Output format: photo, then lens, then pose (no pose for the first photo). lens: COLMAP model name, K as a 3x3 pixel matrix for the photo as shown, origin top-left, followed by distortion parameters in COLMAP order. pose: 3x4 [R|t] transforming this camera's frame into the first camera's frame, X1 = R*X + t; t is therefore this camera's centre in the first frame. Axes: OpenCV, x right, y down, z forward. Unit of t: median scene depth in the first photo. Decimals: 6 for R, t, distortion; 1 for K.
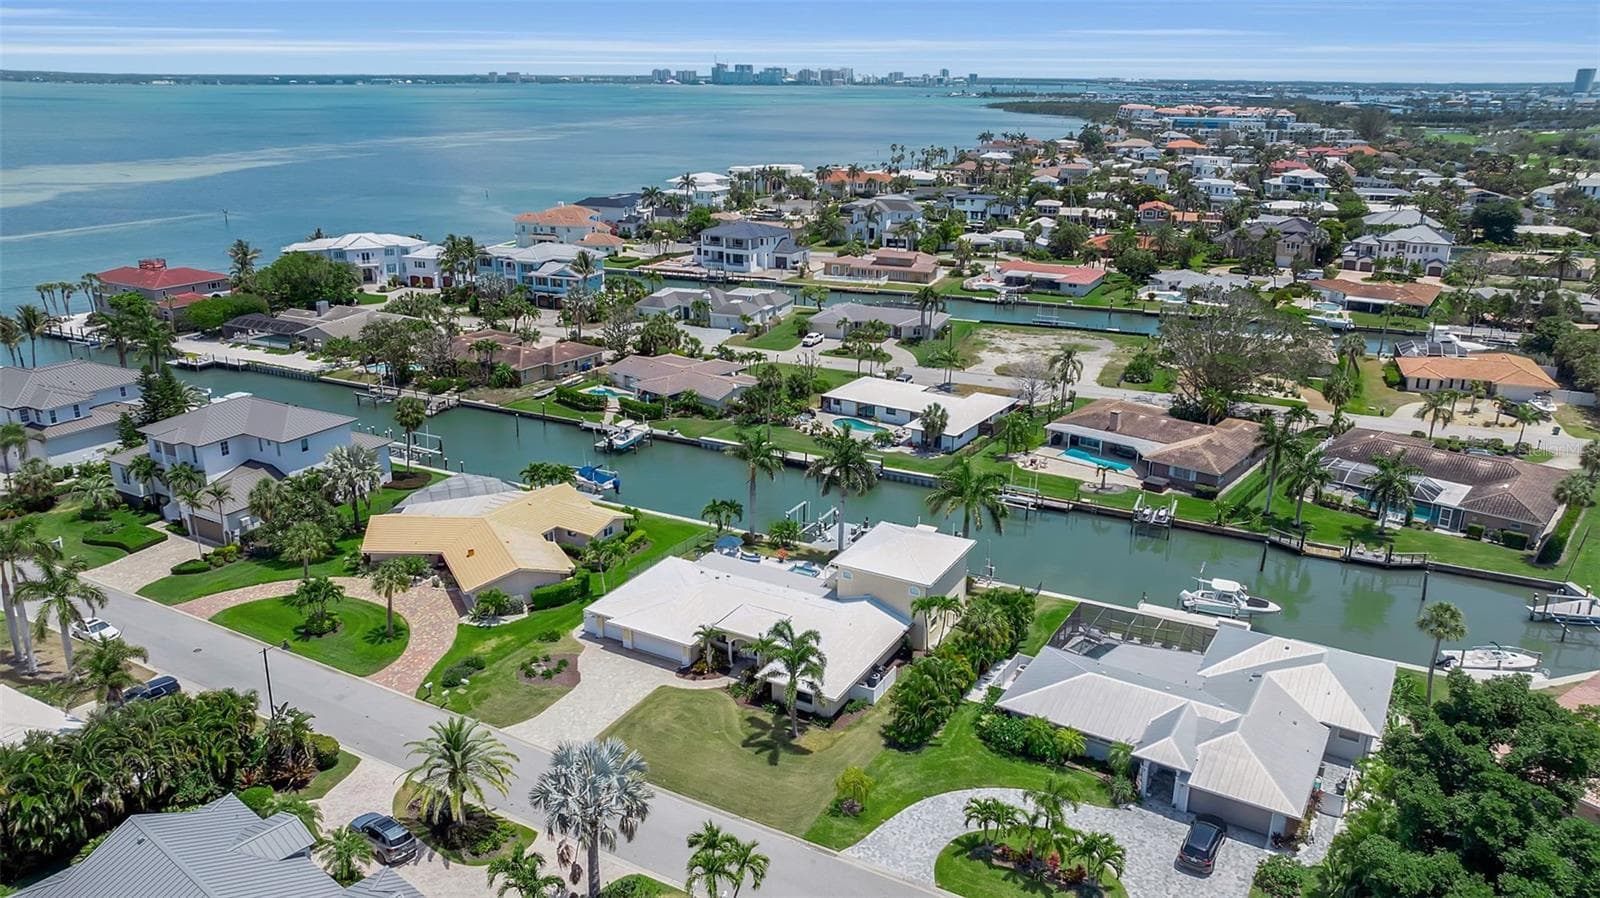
lens RADIAL K [[1125.4, 0, 803.2], [0, 1125.4, 448.3], [0, 0, 1]] dist [-0.025315, 0.011152]
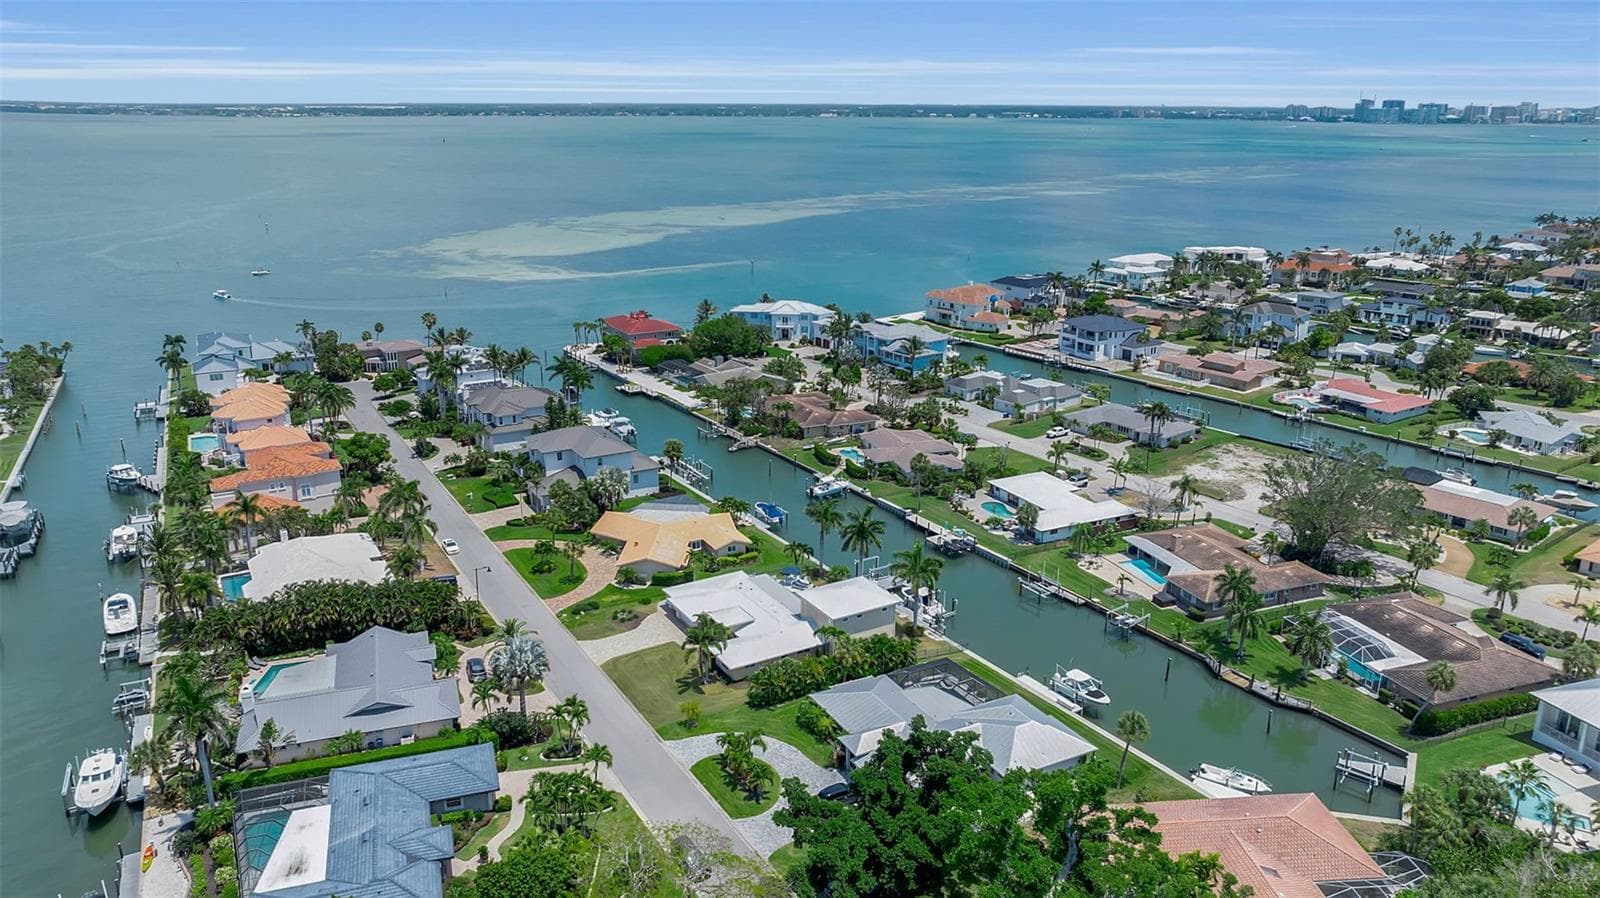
lens RADIAL K [[1125.4, 0, 796.2], [0, 1125.4, 447.6], [0, 0, 1]] dist [-0.025315, 0.011152]
pose [[0.858721, 0.146761, -0.490978, 0.462447], [-0.158715, 0.987170, 0.017486, -0.075017], [0.487245, 0.062910, 0.870996, -0.219410]]
